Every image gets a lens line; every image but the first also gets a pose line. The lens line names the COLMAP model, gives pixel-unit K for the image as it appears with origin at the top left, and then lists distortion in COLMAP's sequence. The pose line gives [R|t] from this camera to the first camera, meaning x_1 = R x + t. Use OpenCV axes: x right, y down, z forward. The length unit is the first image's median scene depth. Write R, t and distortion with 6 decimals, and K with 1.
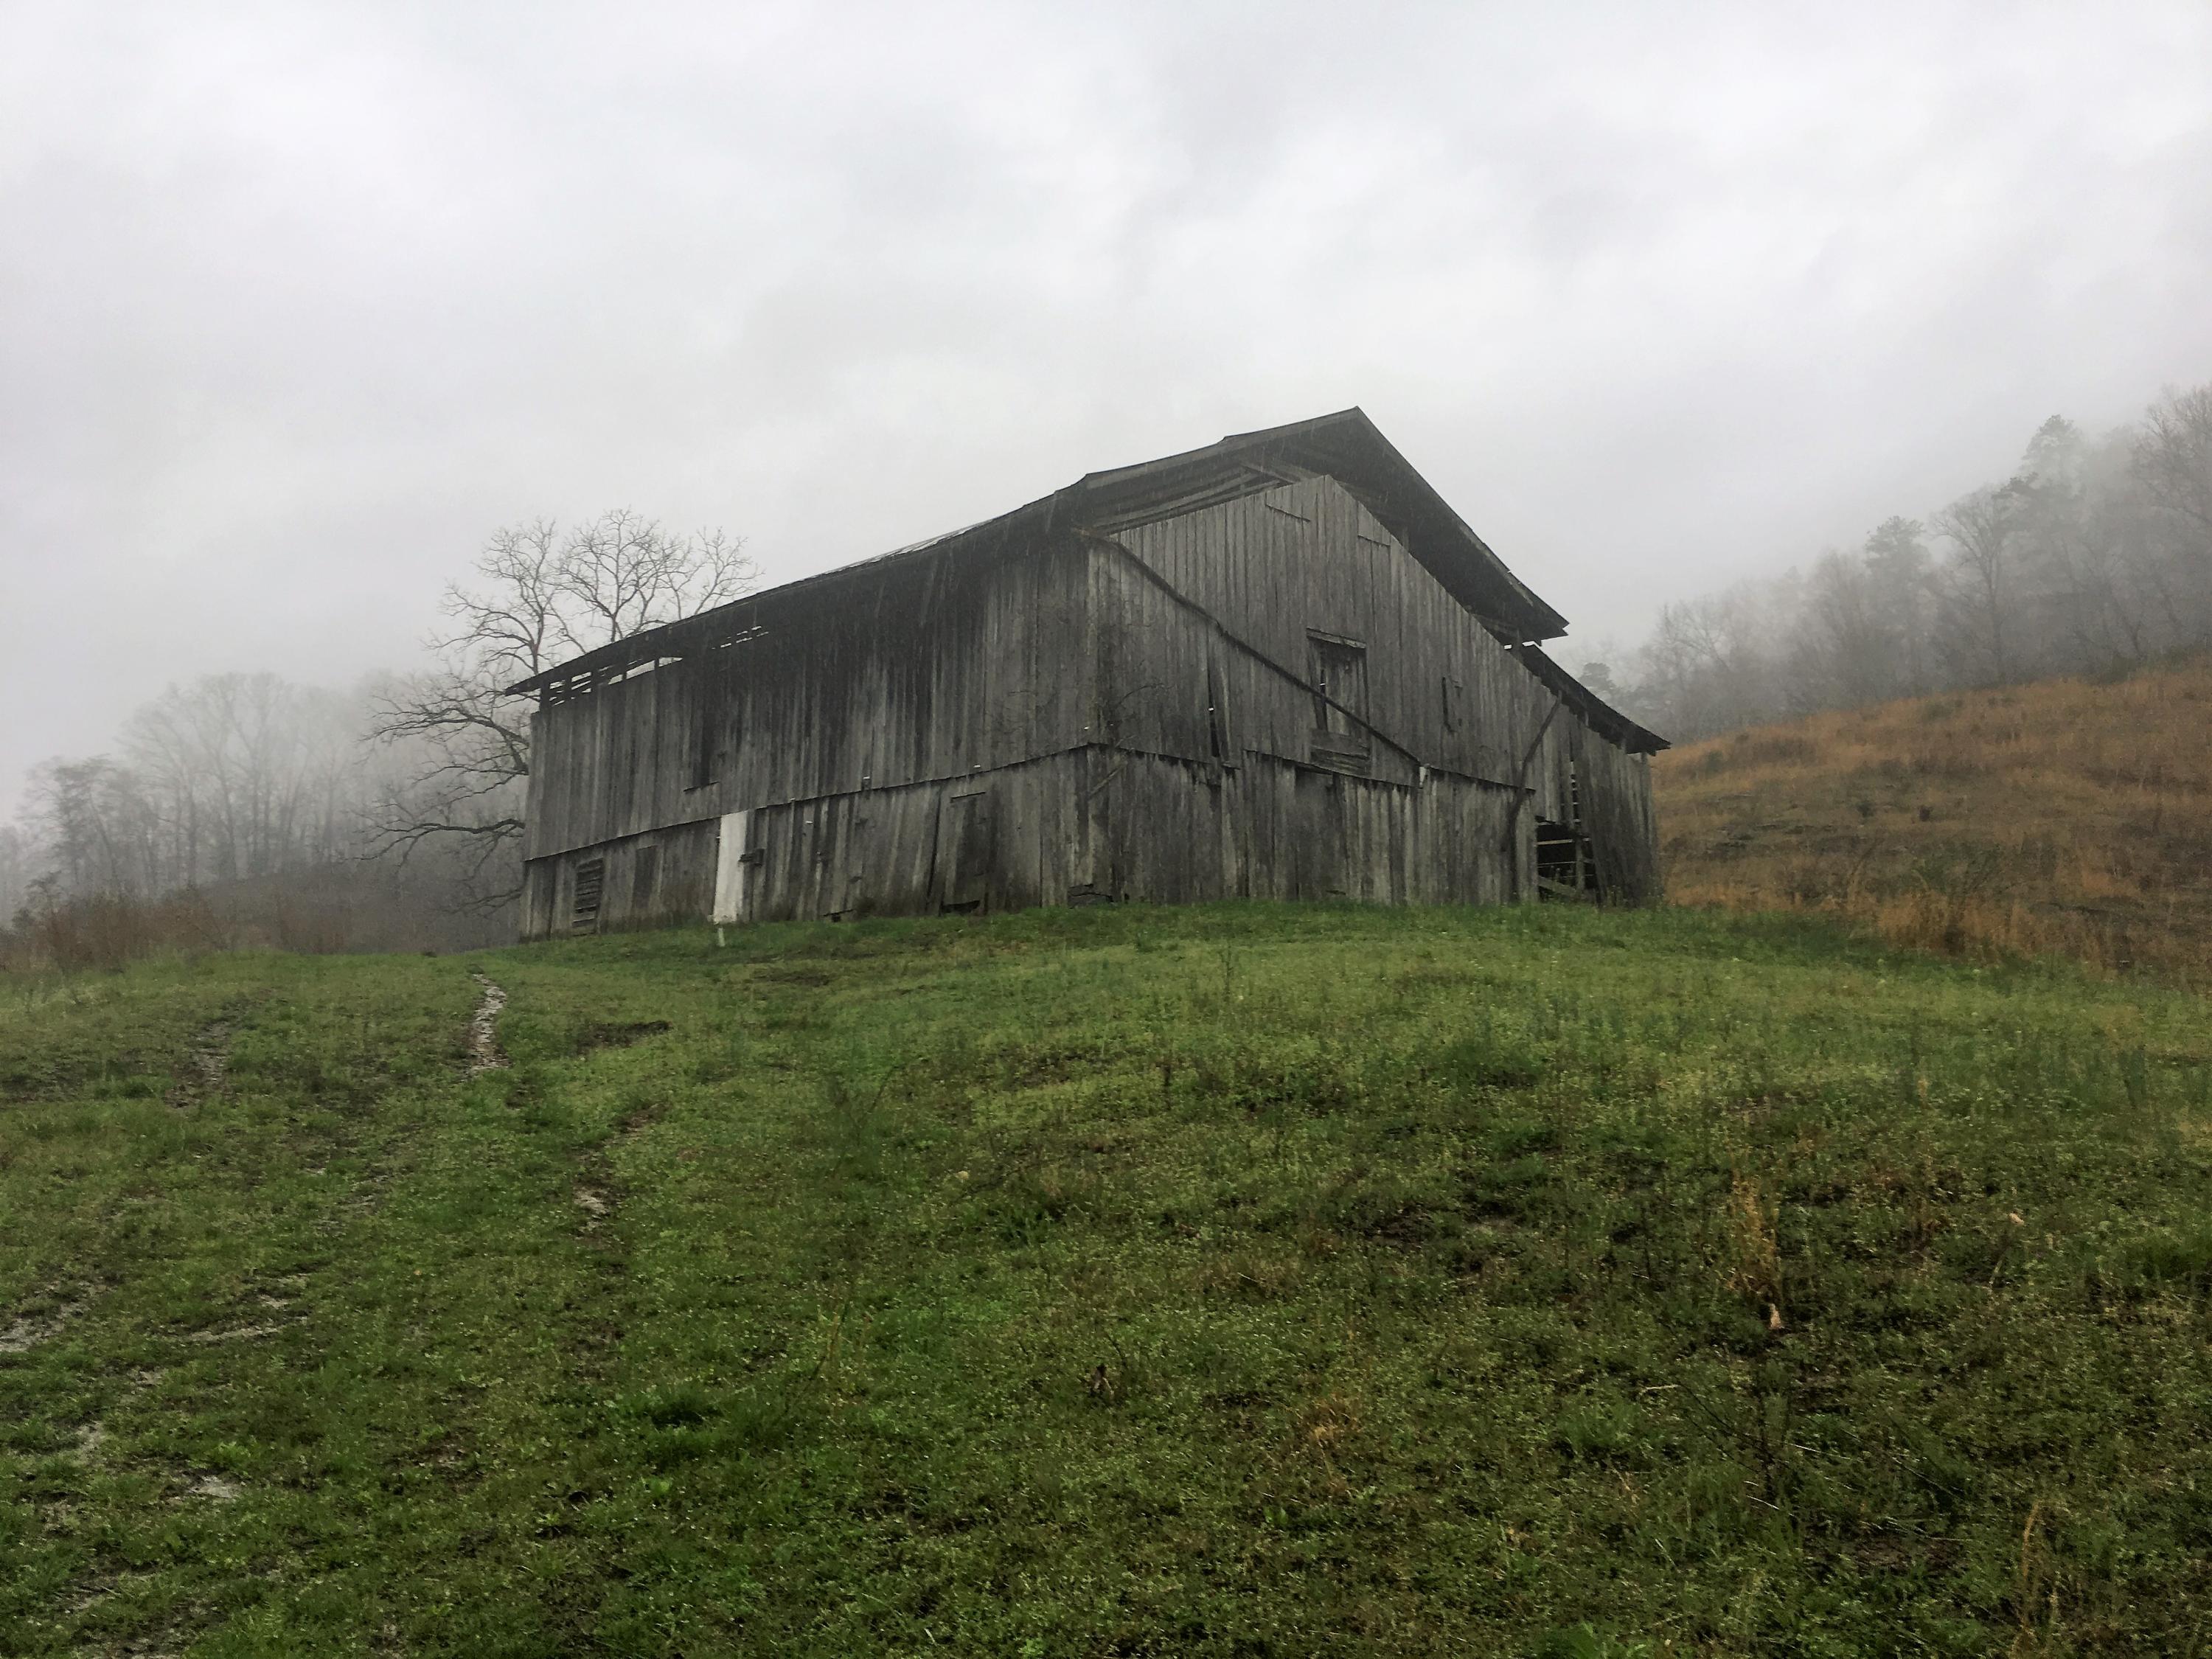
lens RADIAL K [[1892.5, 0, 1106.1], [0, 1892.5, 826.3], [0, 0, 1]] dist [0.012114, 0.000699]
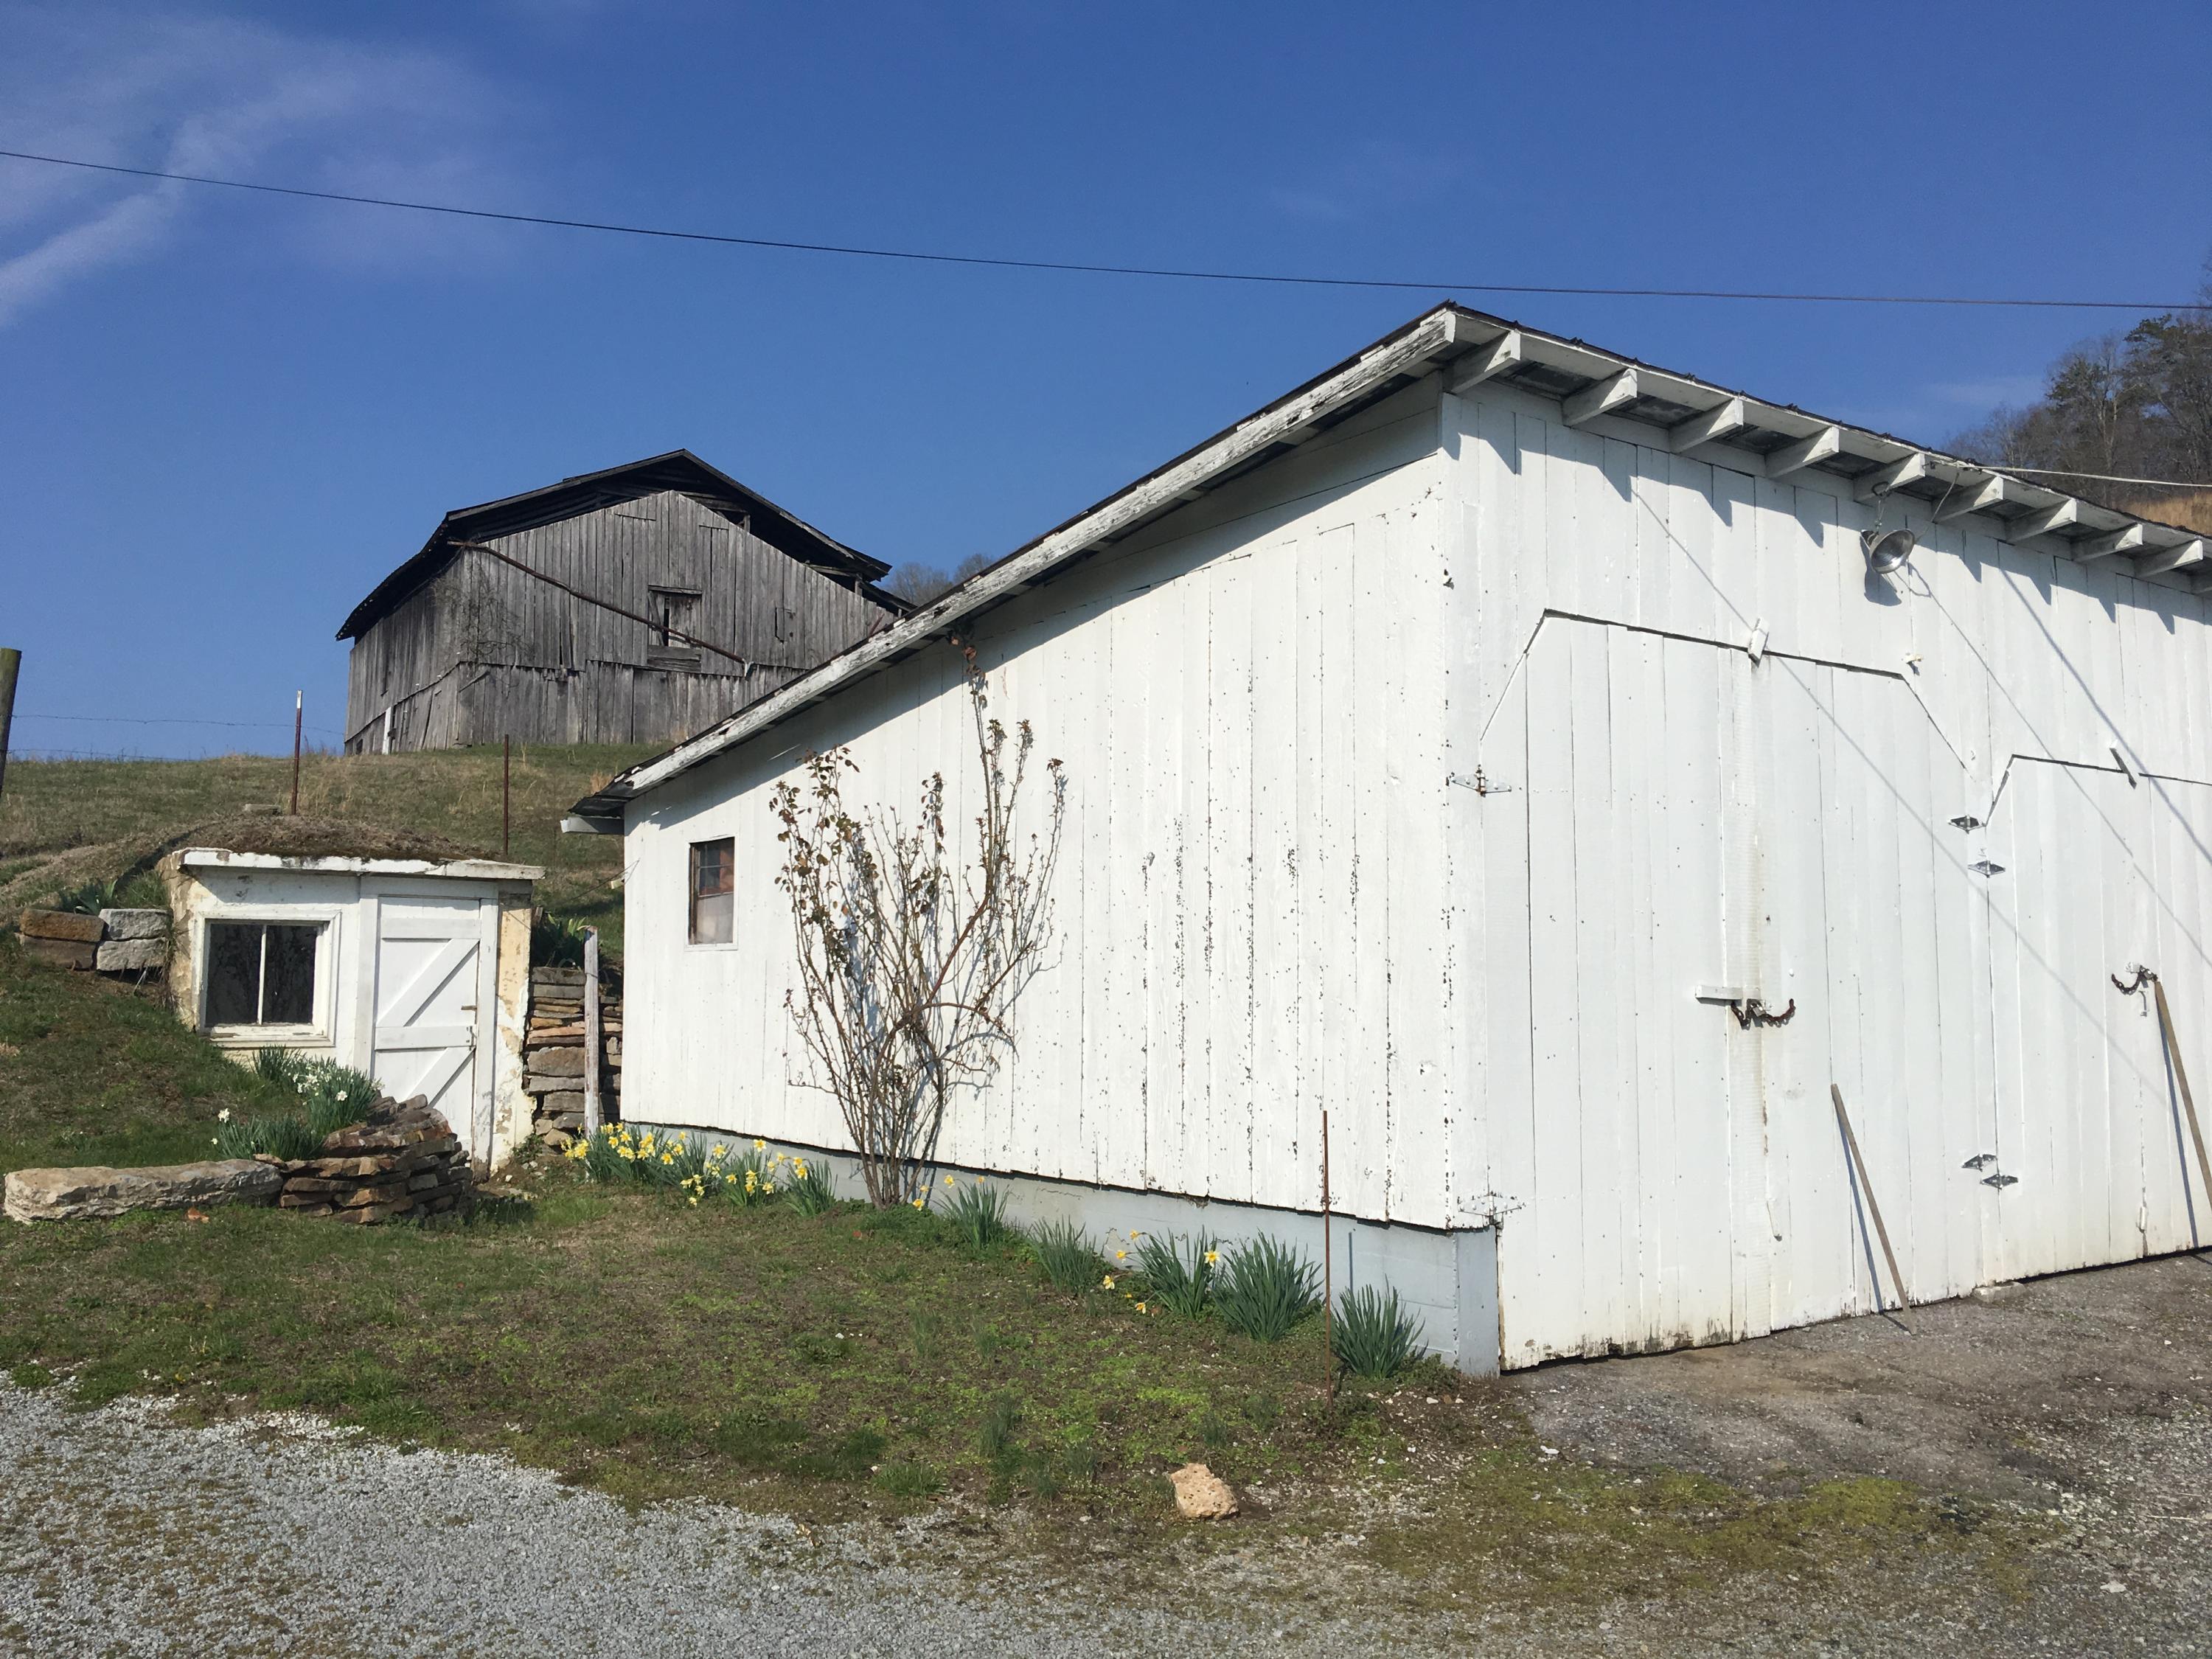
lens RADIAL K [[1892.5, 0, 1109.3], [0, 1892.5, 827.1], [0, 0, 1]] dist [0.012114, 0.000699]
pose [[0.981561, -0.023259, -0.189728, 0.809742], [0.034939, 0.997678, 0.058454, 0.025519], [0.187928, -0.064005, 0.980095, -0.579742]]
